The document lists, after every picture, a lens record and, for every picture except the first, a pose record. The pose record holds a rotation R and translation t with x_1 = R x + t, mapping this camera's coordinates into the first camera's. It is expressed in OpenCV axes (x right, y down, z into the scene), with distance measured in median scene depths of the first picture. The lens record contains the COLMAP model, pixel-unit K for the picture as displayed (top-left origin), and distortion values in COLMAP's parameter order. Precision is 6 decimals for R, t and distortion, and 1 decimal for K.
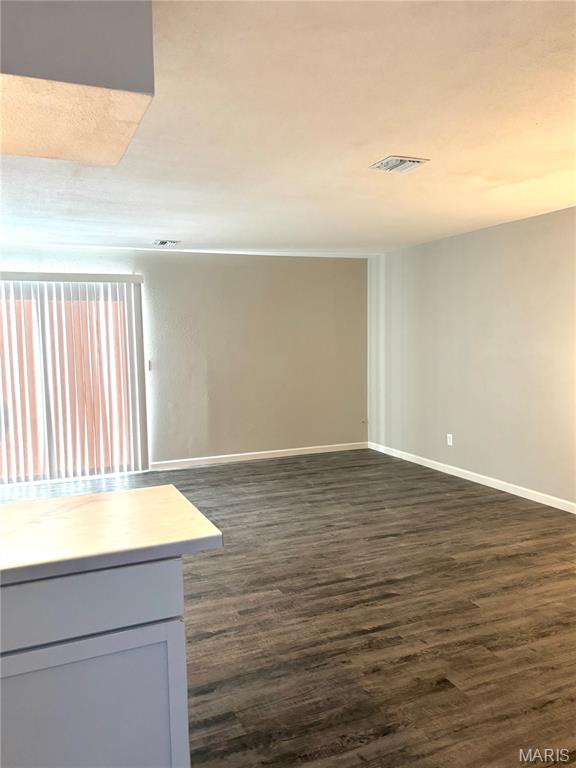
lens RADIAL K [[613.7, 0, 287.4], [0, 613.7, 383.5], [0, 0, 1]] dist [-0.013684, -0.001799]
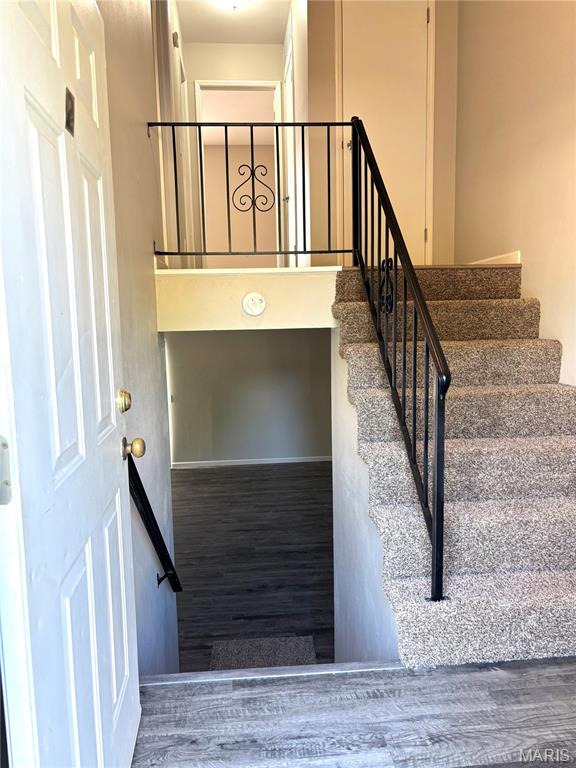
lens RADIAL K [[580.7, 0, 287.4], [0, 580.7, 385.5], [0, 0, 1]] dist [-0.004900, -0.027874]
pose [[0.956424, 0.032504, -0.290166, 0.597279], [-0.018909, 0.998593, 0.049537, -0.179331], [0.291368, -0.041891, 0.955693, -0.351282]]
